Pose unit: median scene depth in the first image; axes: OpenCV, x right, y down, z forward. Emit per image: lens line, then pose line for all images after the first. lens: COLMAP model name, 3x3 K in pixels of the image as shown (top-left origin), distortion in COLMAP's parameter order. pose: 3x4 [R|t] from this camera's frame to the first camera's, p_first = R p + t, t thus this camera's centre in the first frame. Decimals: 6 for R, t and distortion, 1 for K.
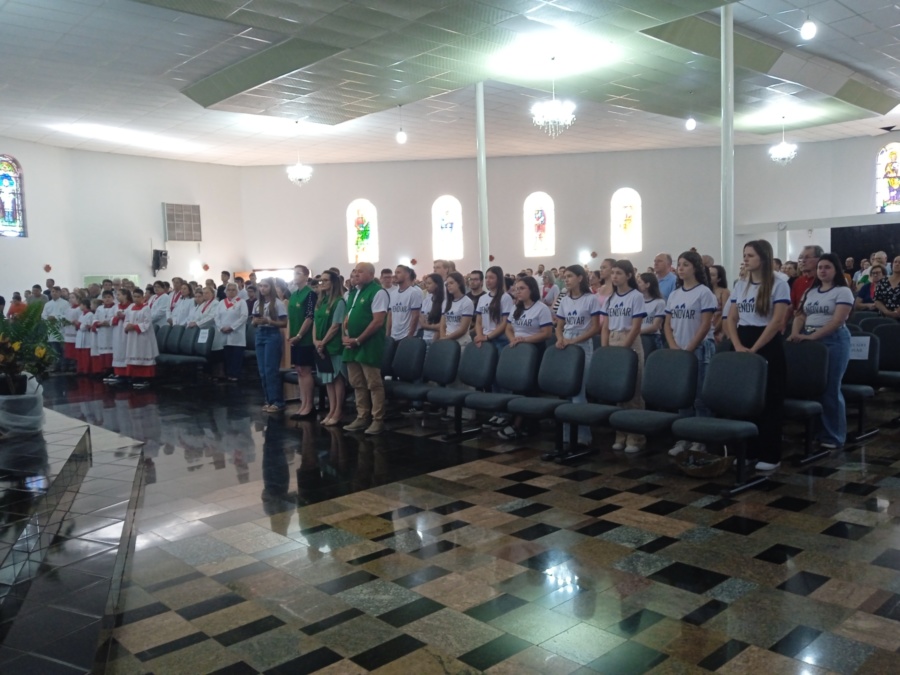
lens RADIAL K [[754.6, 0, 452.4], [0, 754.6, 342.7], [0, 0, 1]] dist [0.028236, -0.090953]
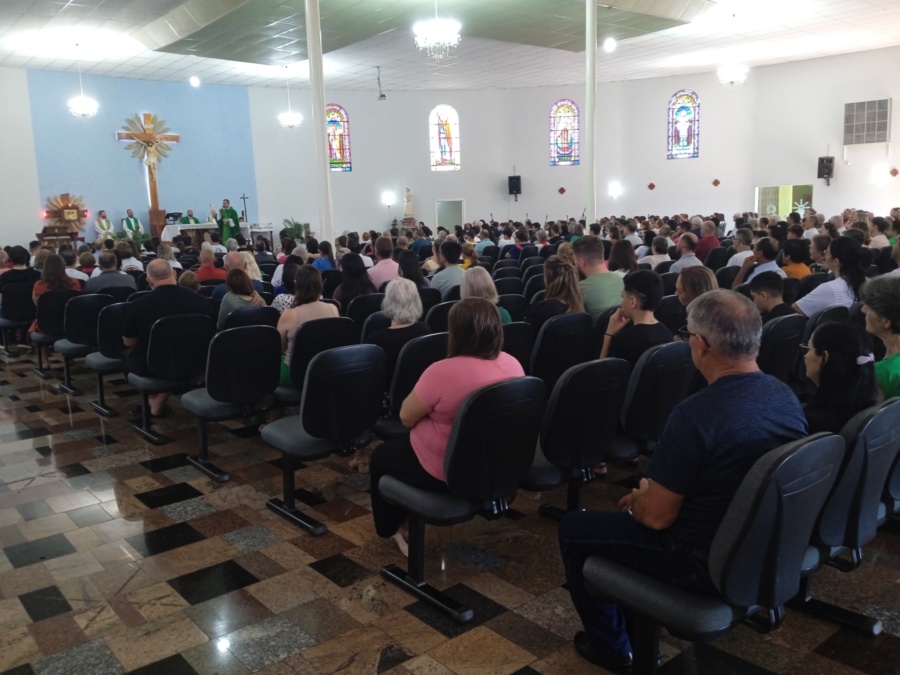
lens RADIAL K [[754.6, 0, 422.6], [0, 754.6, 361.3], [0, 0, 1]] dist [0.028236, -0.090953]
pose [[-0.081291, 0.214653, -0.973301, 0.606613], [-0.035946, 0.975267, 0.218089, -0.060696], [0.996042, 0.052714, -0.071564, 0.575632]]
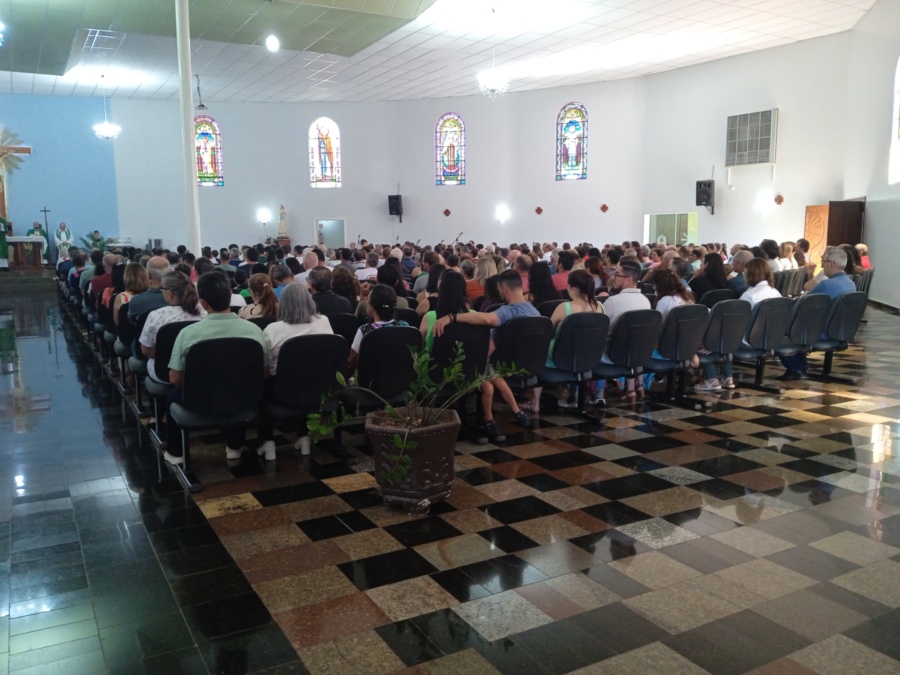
lens RADIAL K [[754.6, 0, 446.7], [0, 754.6, 338.6], [0, 0, 1]] dist [0.028236, -0.090953]
pose [[-0.240556, 0.159152, -0.957498, 0.444300], [-0.060478, 0.982091, 0.178434, -0.084362], [0.968749, 0.100831, -0.226623, 0.922780]]
